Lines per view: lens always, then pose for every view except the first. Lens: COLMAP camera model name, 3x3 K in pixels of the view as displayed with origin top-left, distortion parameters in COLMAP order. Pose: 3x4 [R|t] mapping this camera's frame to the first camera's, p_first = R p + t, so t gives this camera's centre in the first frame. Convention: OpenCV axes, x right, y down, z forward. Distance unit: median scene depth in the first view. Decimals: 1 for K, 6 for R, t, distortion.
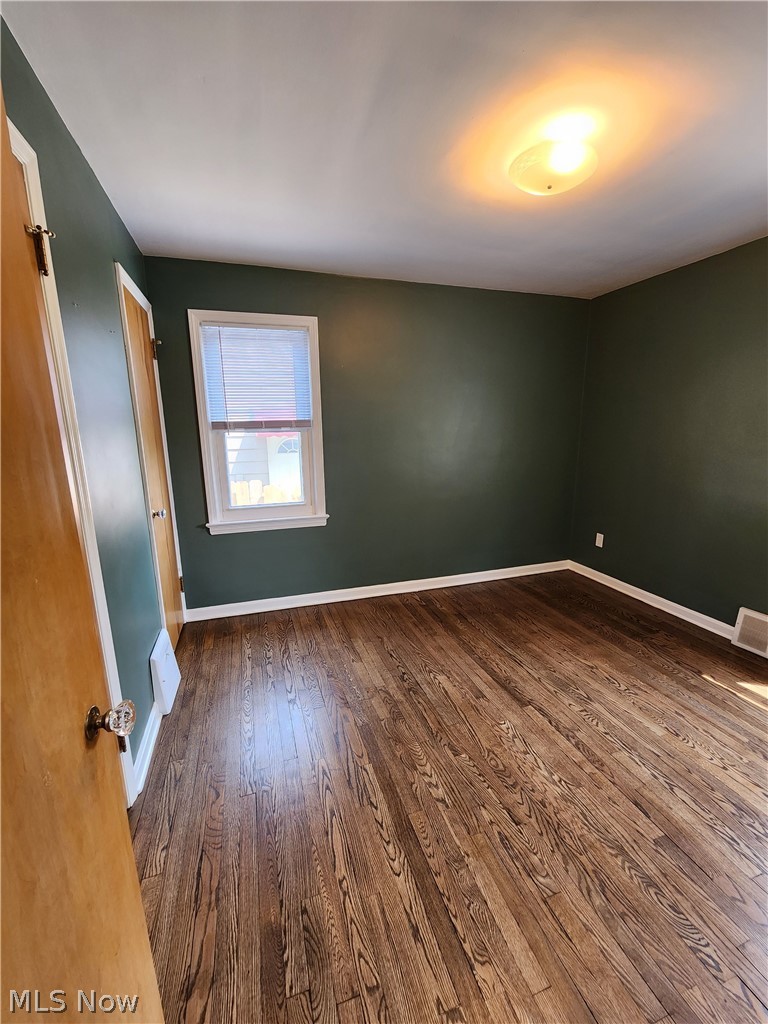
lens RADIAL K [[423.8, 0, 387.8], [0, 423.8, 513.5], [0, 0, 1]] dist [0.000984, -0.001845]
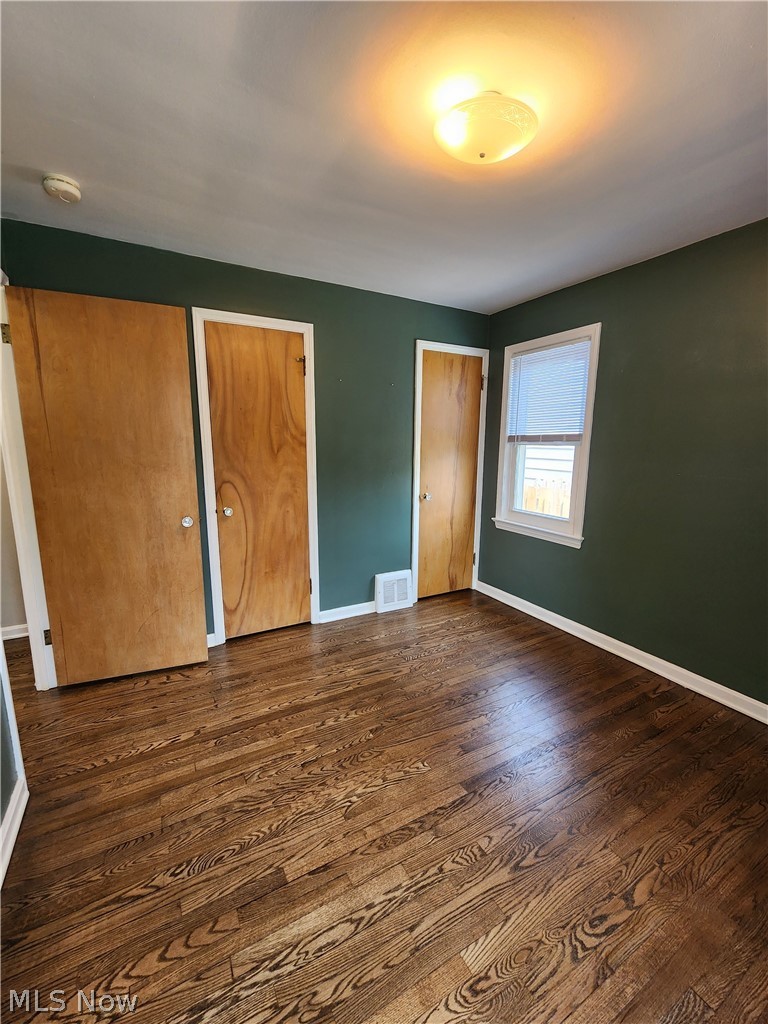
lens RADIAL K [[423.8, 0, 381.5], [0, 423.8, 514.5], [0, 0, 1]] dist [0.000984, -0.001845]
pose [[0.181005, 0.182332, -0.966433, 1.129970], [-0.208031, 0.967527, 0.143576, -0.150988], [0.961229, 0.175060, 0.213058, 0.675526]]
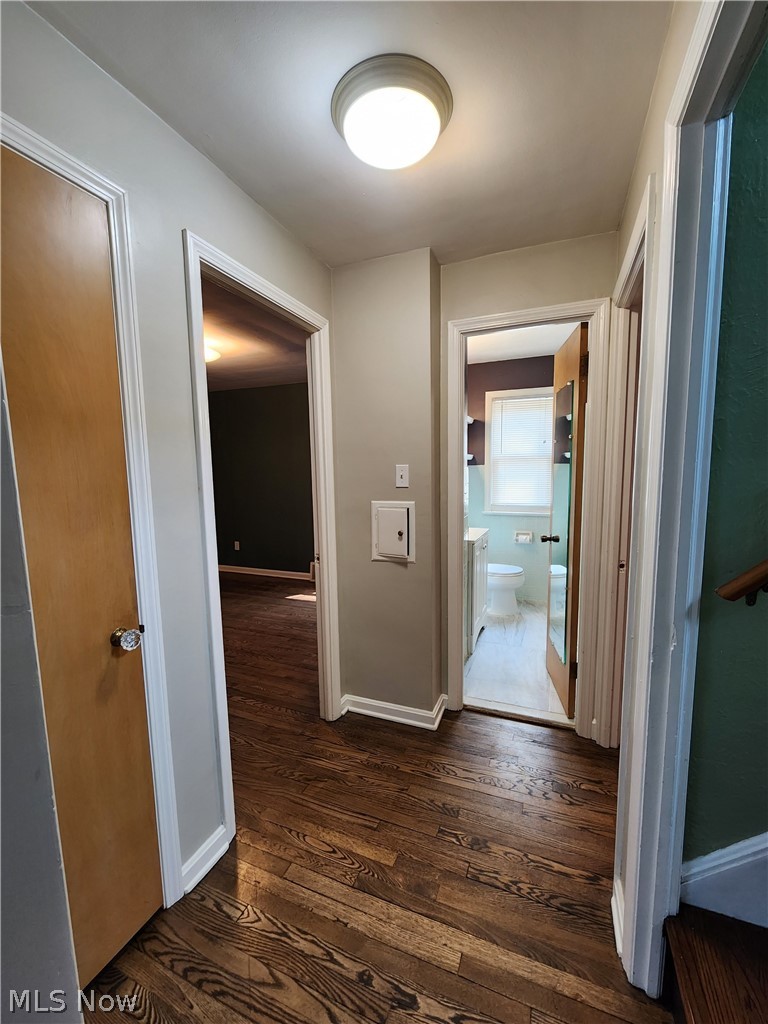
lens RADIAL K [[423.8, 0, 388.6], [0, 423.8, 512.8], [0, 0, 1]] dist [0.000984, -0.001845]
pose [[0.649756, -0.080000, 0.755922, -0.602984], [0.161929, 0.986188, -0.034817, 0.174619], [-0.742696, 0.145028, 0.653736, -0.878086]]
